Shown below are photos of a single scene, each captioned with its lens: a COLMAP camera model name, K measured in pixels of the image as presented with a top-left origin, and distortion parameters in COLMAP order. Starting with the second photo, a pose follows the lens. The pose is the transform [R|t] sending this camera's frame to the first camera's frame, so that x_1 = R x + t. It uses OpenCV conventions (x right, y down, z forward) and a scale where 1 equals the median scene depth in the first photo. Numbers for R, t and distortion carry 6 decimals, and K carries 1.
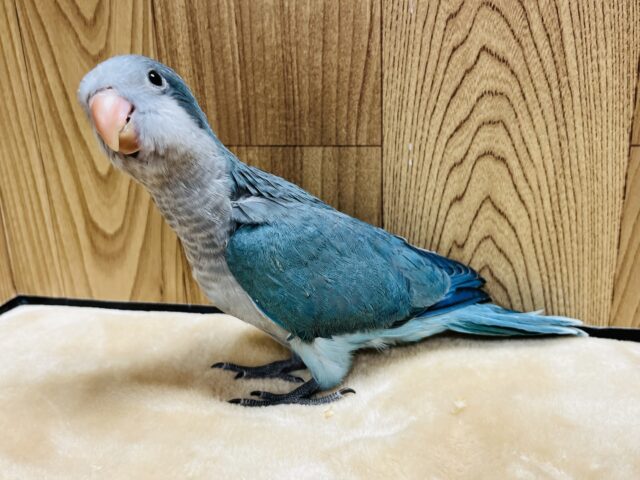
lens RADIAL K [[645.1, 0, 316.9], [0, 645.1, 231.9], [0, 0, 1]] dist [0.003535, 0.000000]
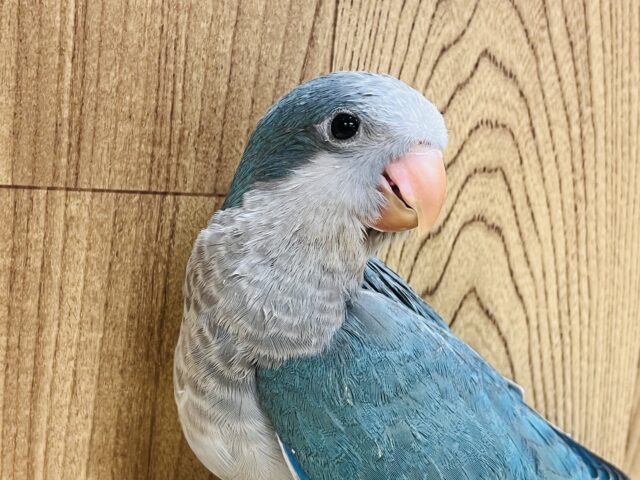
lens RADIAL K [[1198.0, 0, 314.7], [0, 1198.0, 240.8], [0, 0, 1]] dist [0.075447, 0.000000]
pose [[0.860070, 0.025557, 0.509535, -0.454505], [0.036634, 0.993072, -0.111648, 0.022294], [-0.508859, 0.114691, 0.853176, 0.095828]]
